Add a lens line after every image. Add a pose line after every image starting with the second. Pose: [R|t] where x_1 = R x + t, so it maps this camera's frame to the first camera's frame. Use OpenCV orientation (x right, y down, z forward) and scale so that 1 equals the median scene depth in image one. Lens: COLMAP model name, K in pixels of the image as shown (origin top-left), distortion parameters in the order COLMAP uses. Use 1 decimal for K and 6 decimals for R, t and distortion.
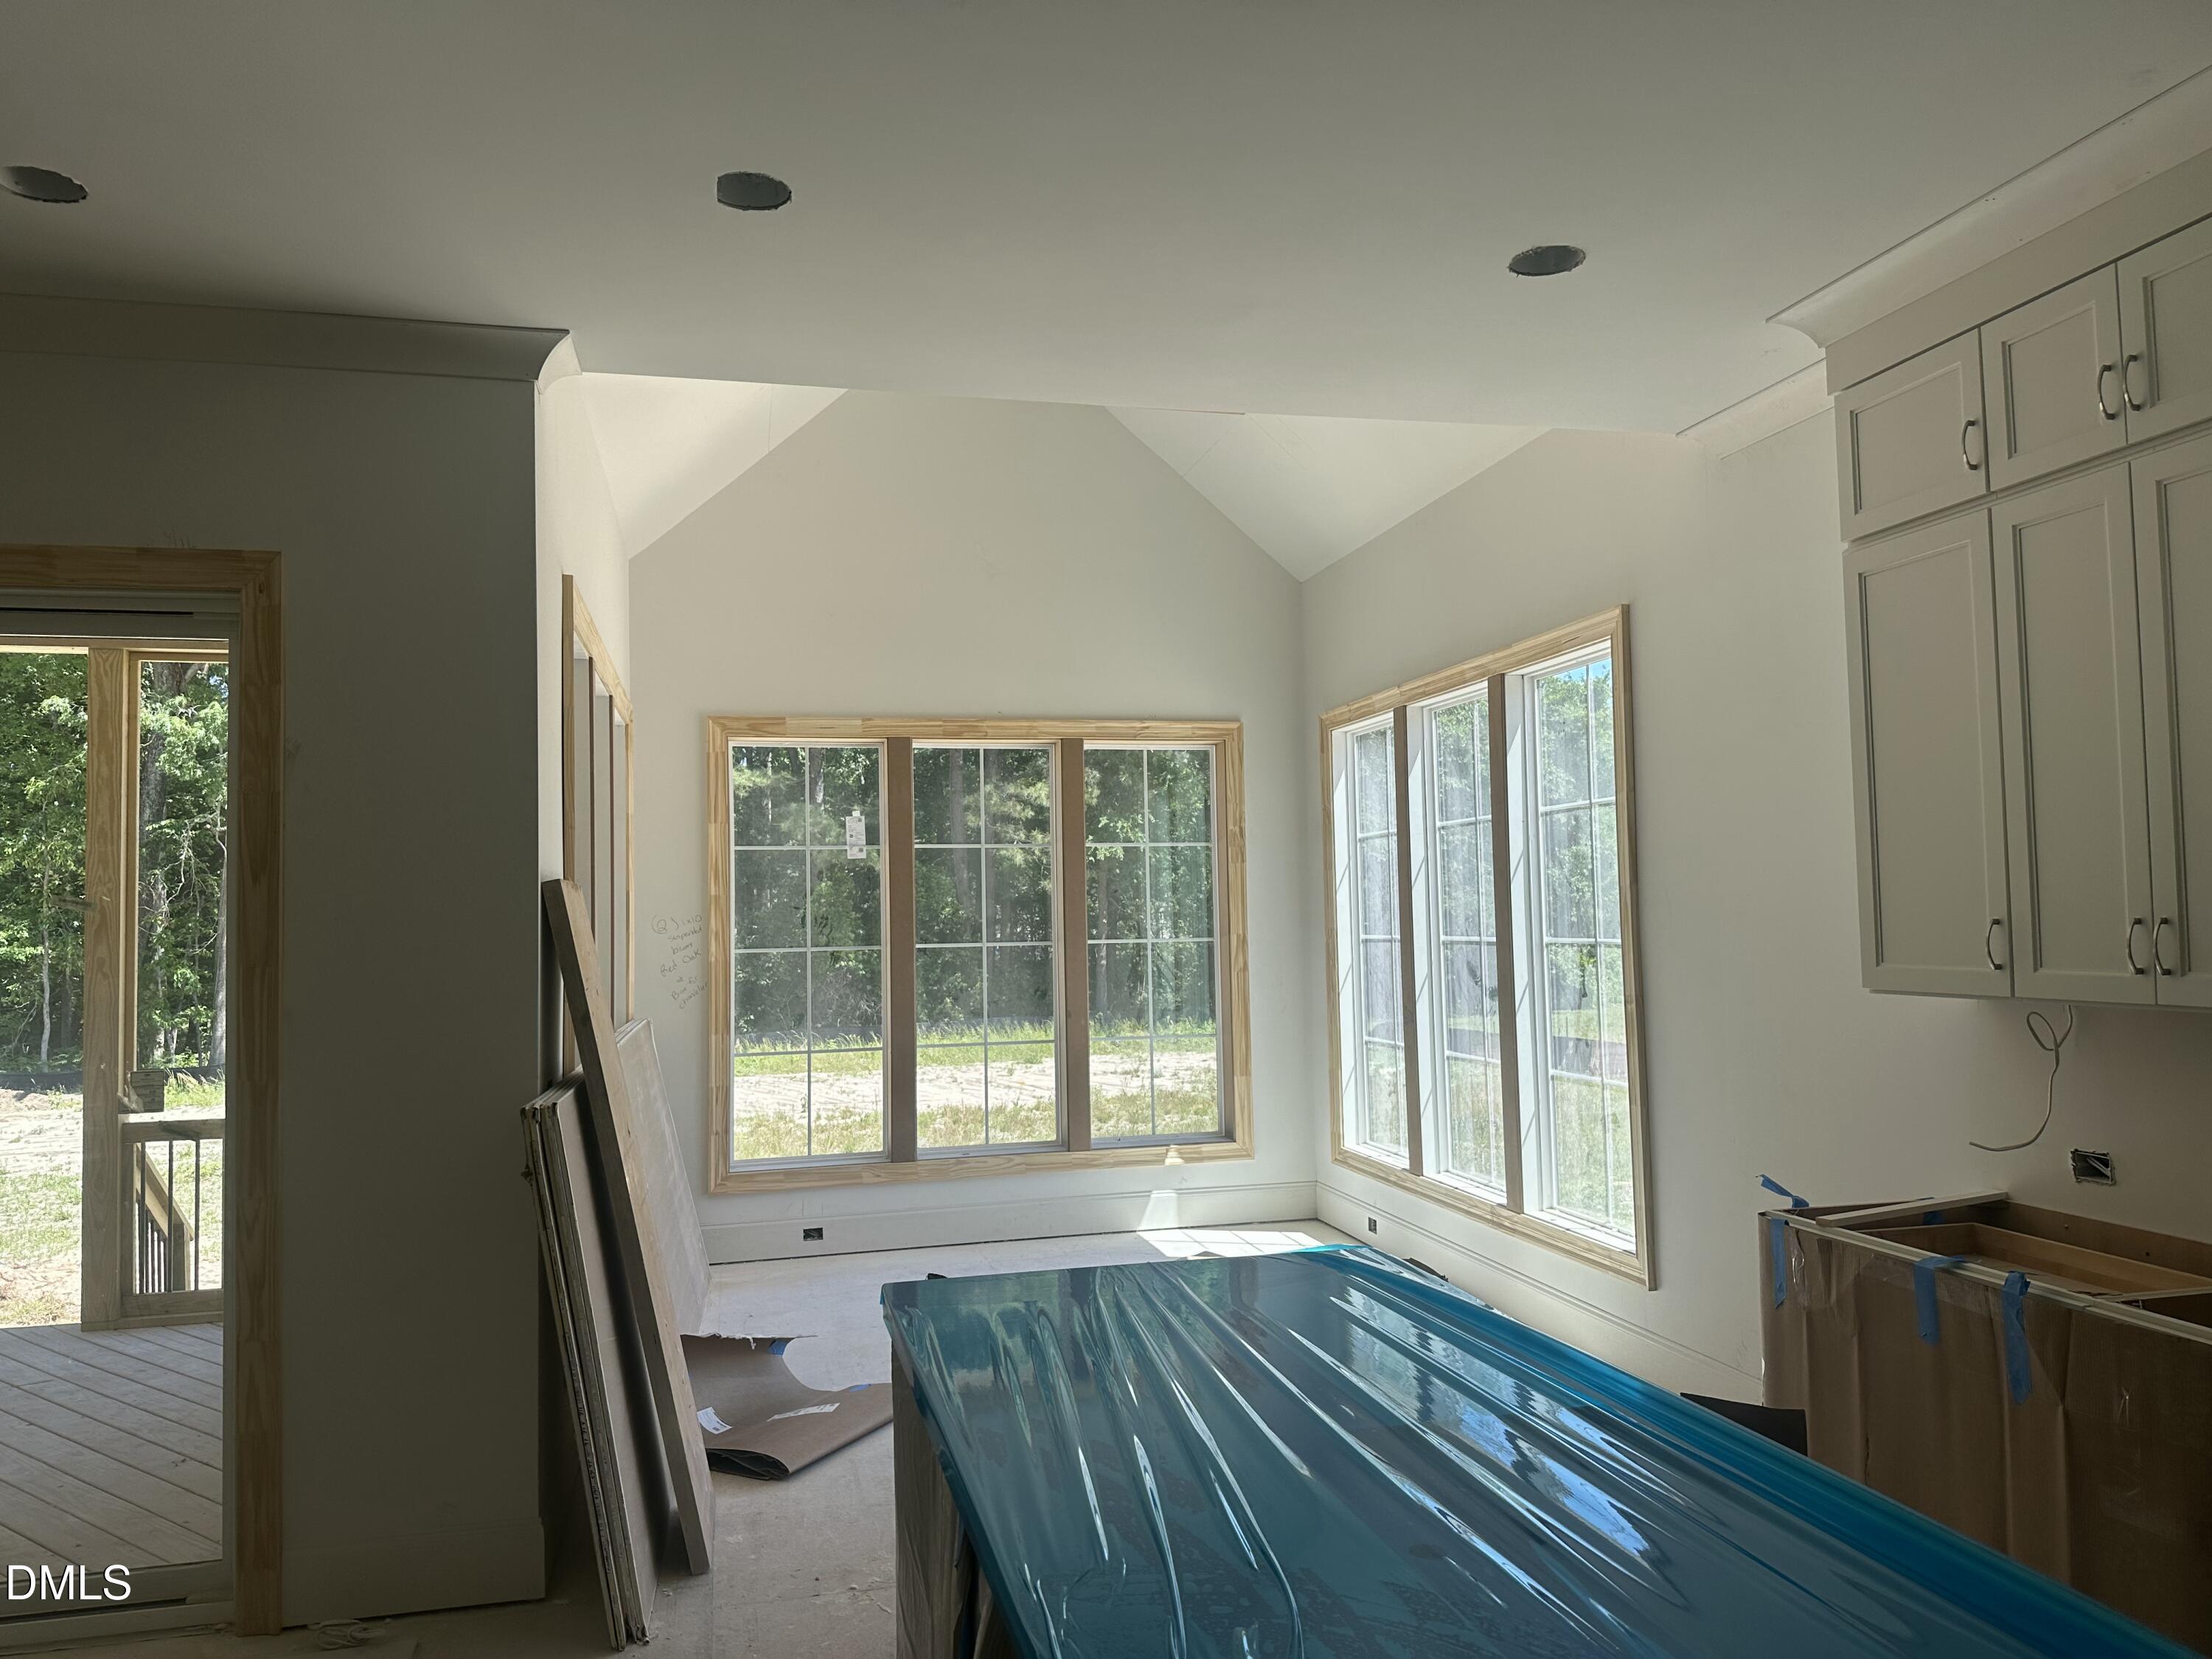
lens RADIAL K [[1545.6, 0, 1086.2], [0, 1545.6, 852.2], [0, 0, 1]] dist [0.061274, -0.081320]
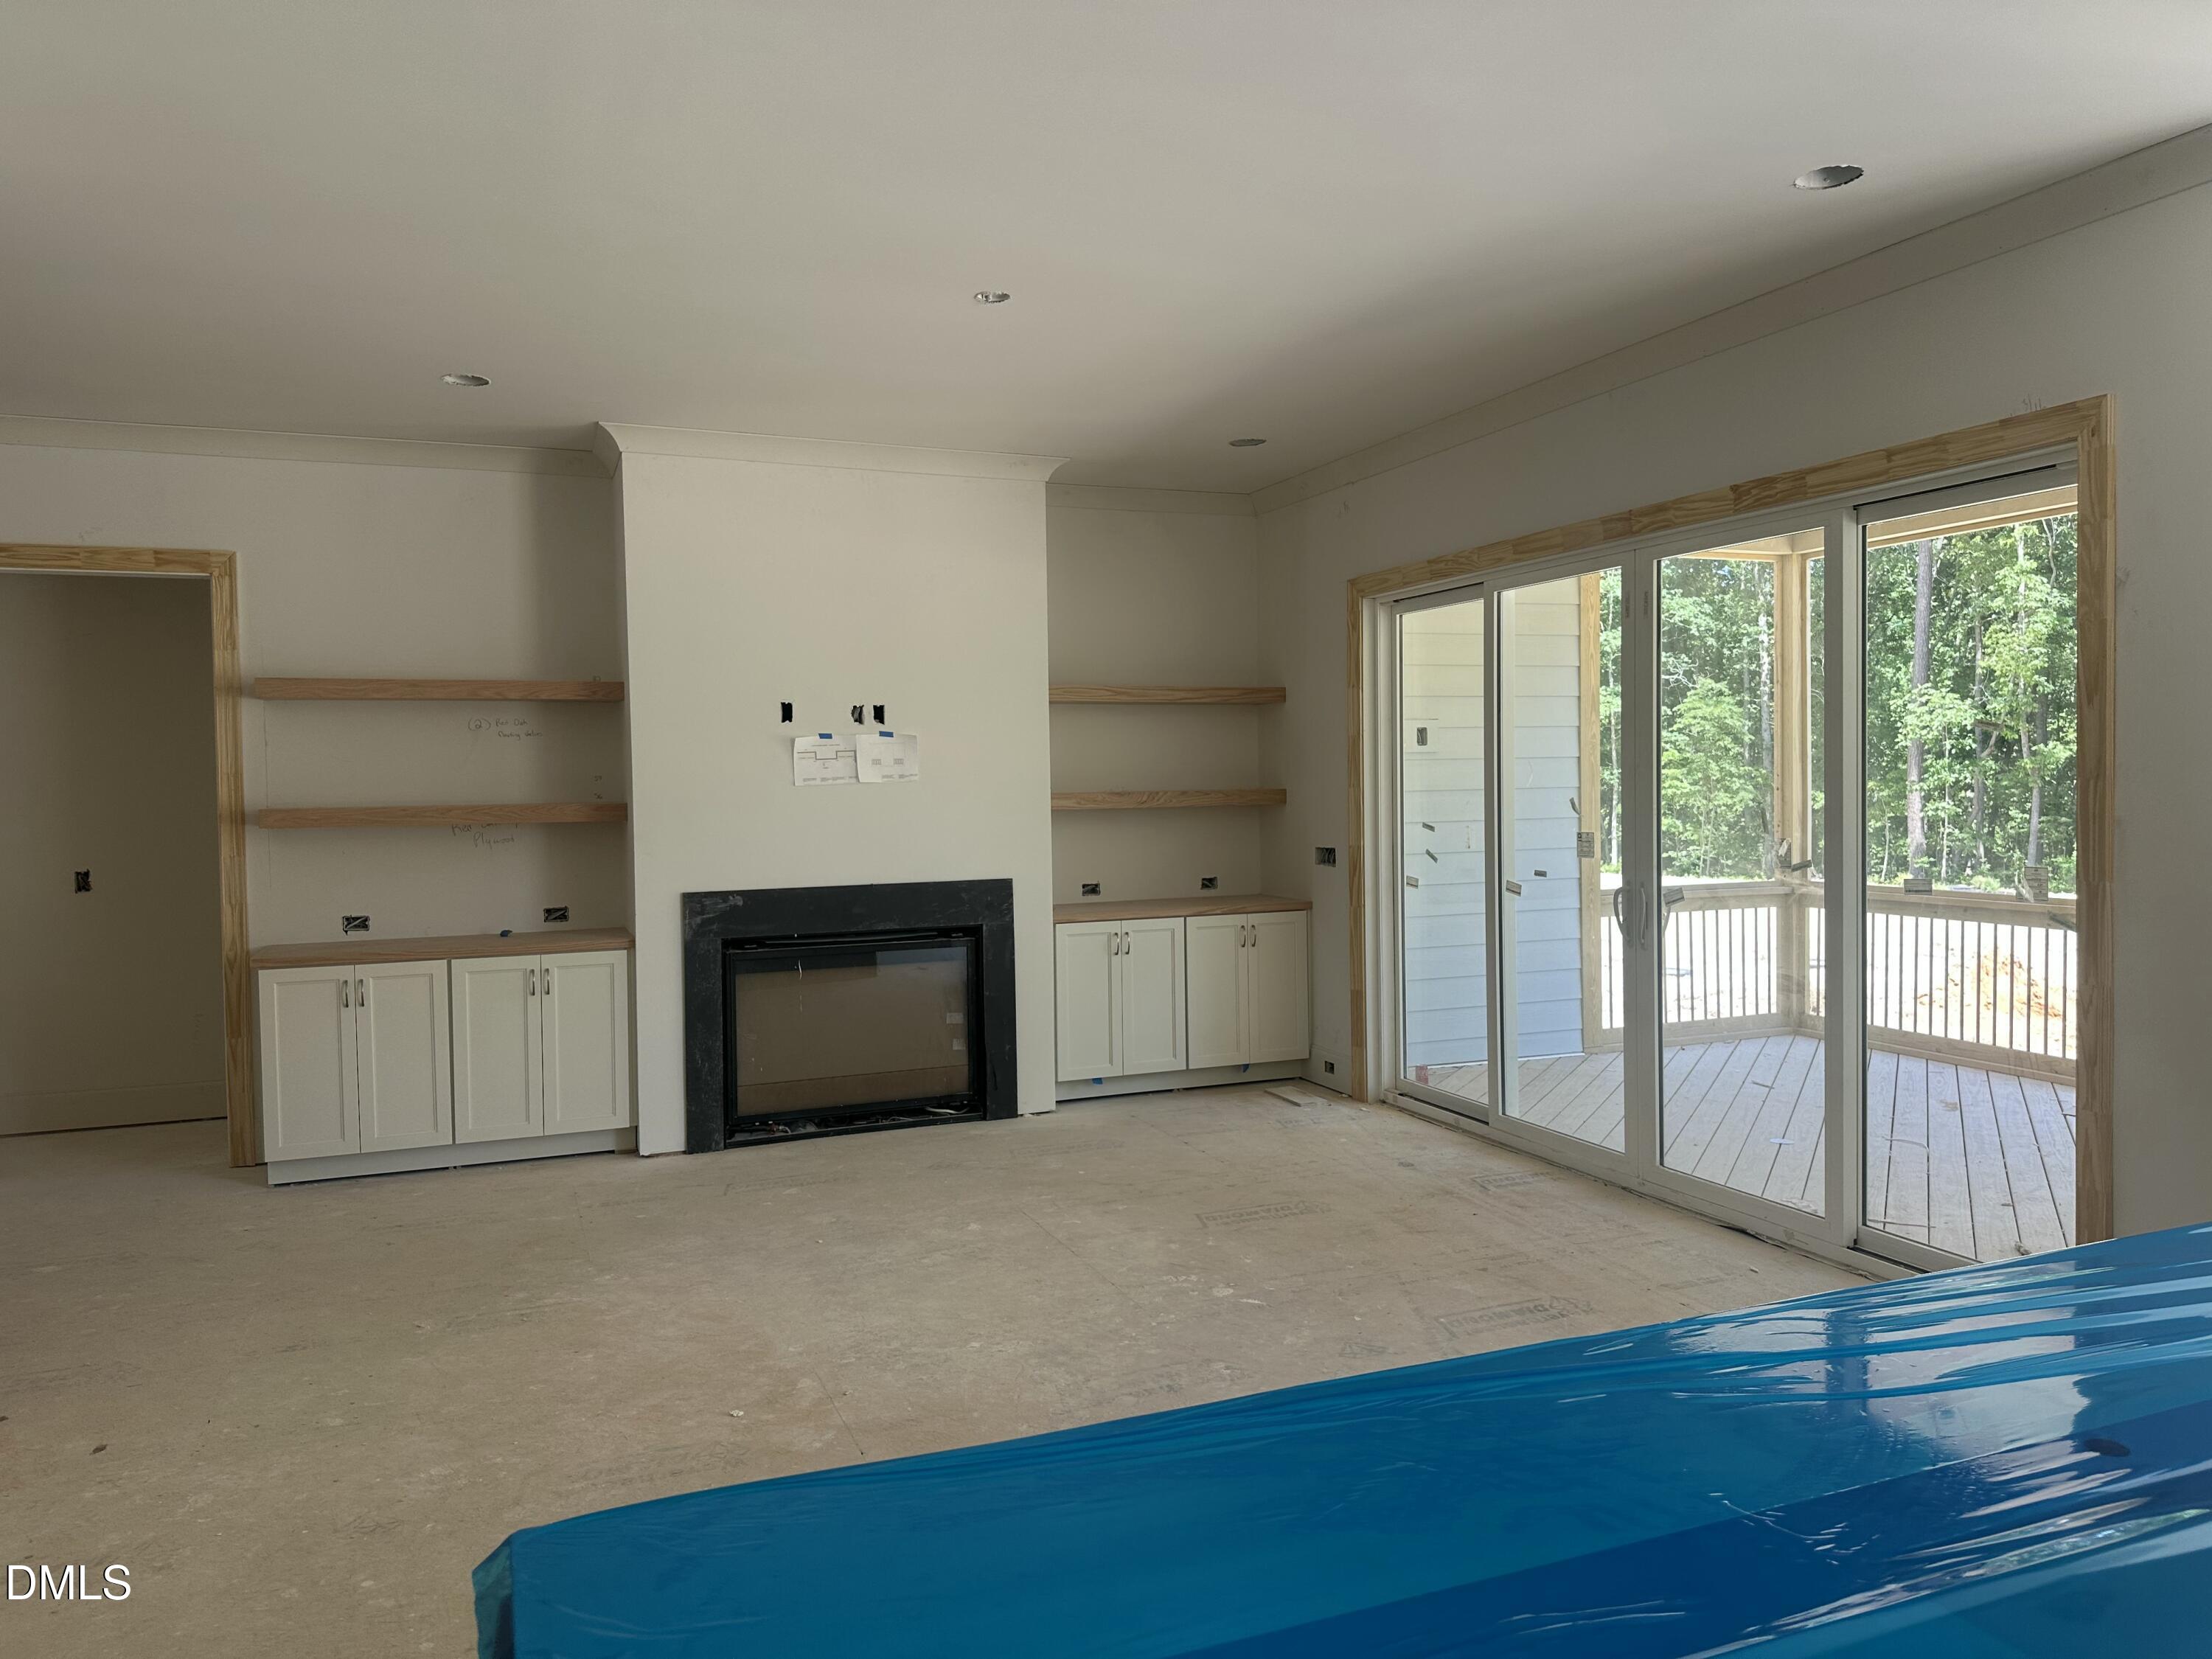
lens RADIAL K [[1545.6, 0, 1123.4], [0, 1545.6, 794.9], [0, 0, 1]] dist [0.061274, -0.081320]
pose [[0.136713, 0.035534, -0.989973, 0.465994], [0.059130, 0.997282, 0.043962, -0.005292], [0.988844, -0.064548, 0.134240, 0.172086]]
